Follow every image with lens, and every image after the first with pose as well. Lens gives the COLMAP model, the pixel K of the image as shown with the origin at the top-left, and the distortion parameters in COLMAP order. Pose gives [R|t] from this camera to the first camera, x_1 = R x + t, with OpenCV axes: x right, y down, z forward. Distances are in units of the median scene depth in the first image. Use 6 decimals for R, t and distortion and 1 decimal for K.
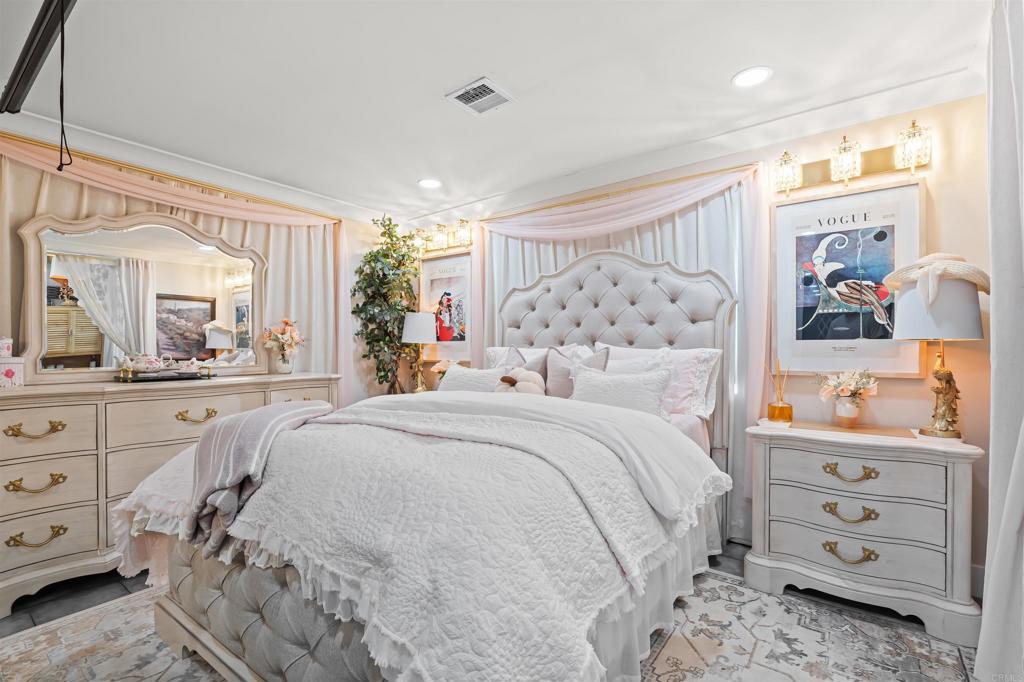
lens RADIAL K [[464.6, 0, 512.8], [0, 464.6, 350.6], [0, 0, 1]] dist [-0.004387, -0.000039]
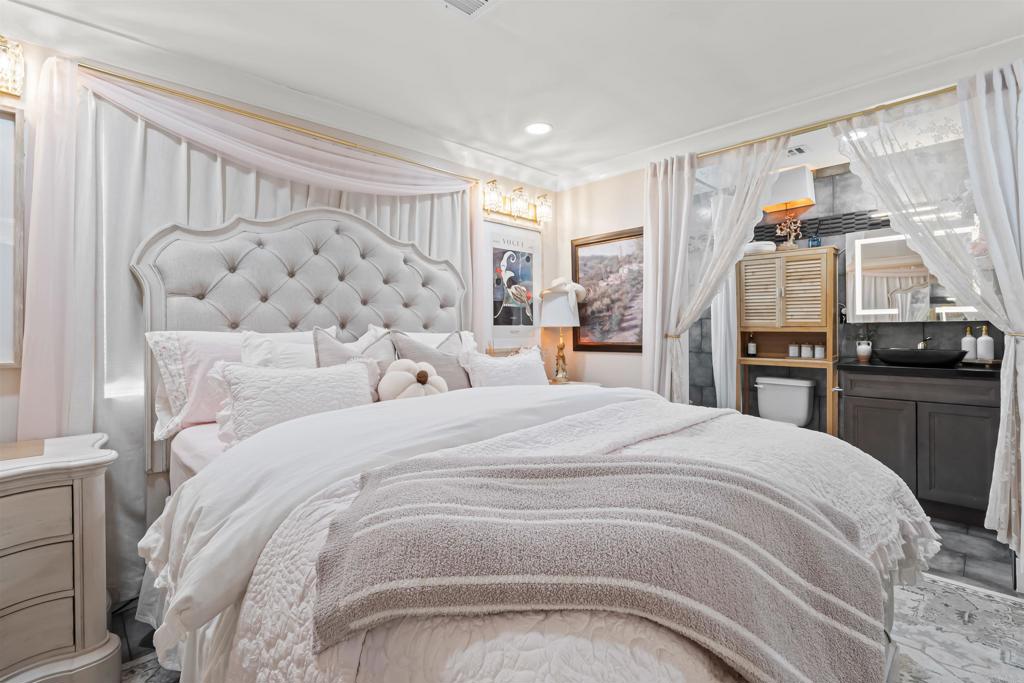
lens RADIAL K [[464.6, 0, 509.4], [0, 464.6, 327.1], [0, 0, 1]] dist [-0.004387, -0.000039]
pose [[0.164328, 0.006050, 0.986387, -0.769695], [0.006360, 0.999954, -0.007193, -0.008474], [-0.986385, 0.007455, 0.164282, 0.822323]]
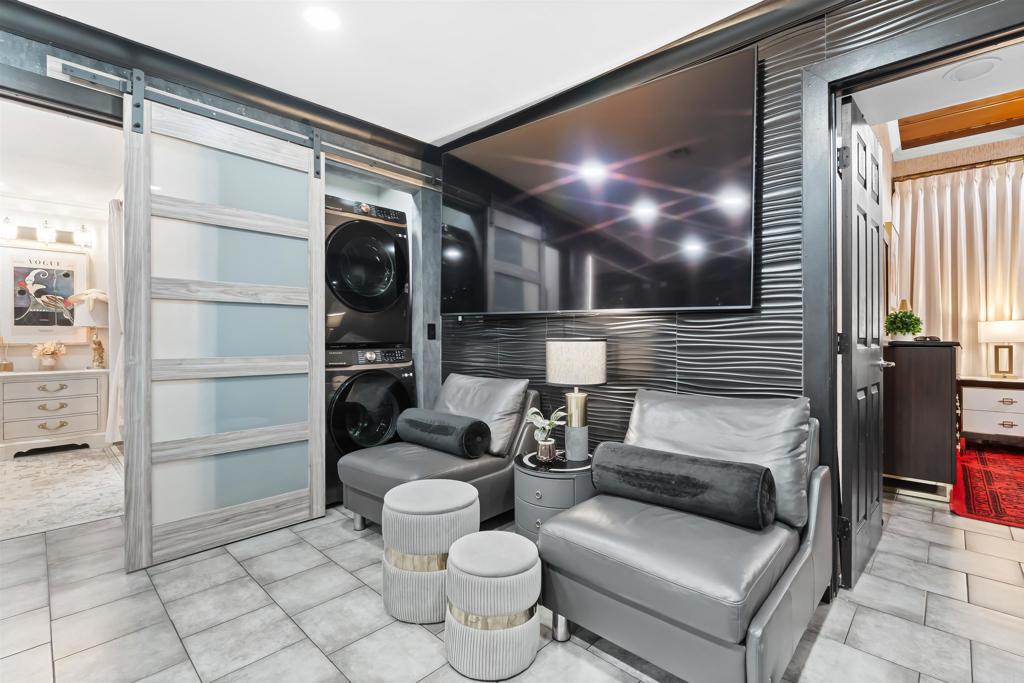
lens RADIAL K [[464.6, 0, 518.2], [0, 464.6, 337.3], [0, 0, 1]] dist [-0.004387, -0.000039]
pose [[0.116706, -0.005747, 0.993150, -1.000648], [0.005355, 0.999972, 0.005157, 0.025113], [-0.993152, 0.004717, 0.116733, -1.214462]]
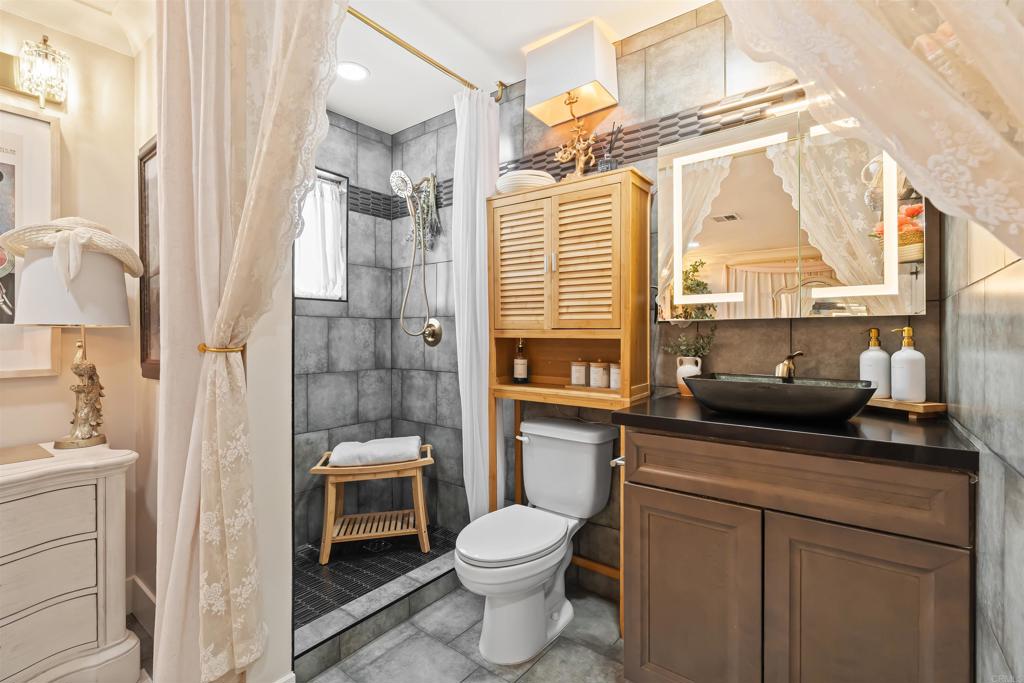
lens RADIAL K [[464.6, 0, 508.0], [0, 464.6, 335.5], [0, 0, 1]] dist [-0.004387, -0.000039]
pose [[0.024554, 0.000524, 0.999698, 0.123594], [0.003929, 0.999992, -0.000621, -0.003064], [-0.999691, 0.003943, 0.024552, 0.215228]]
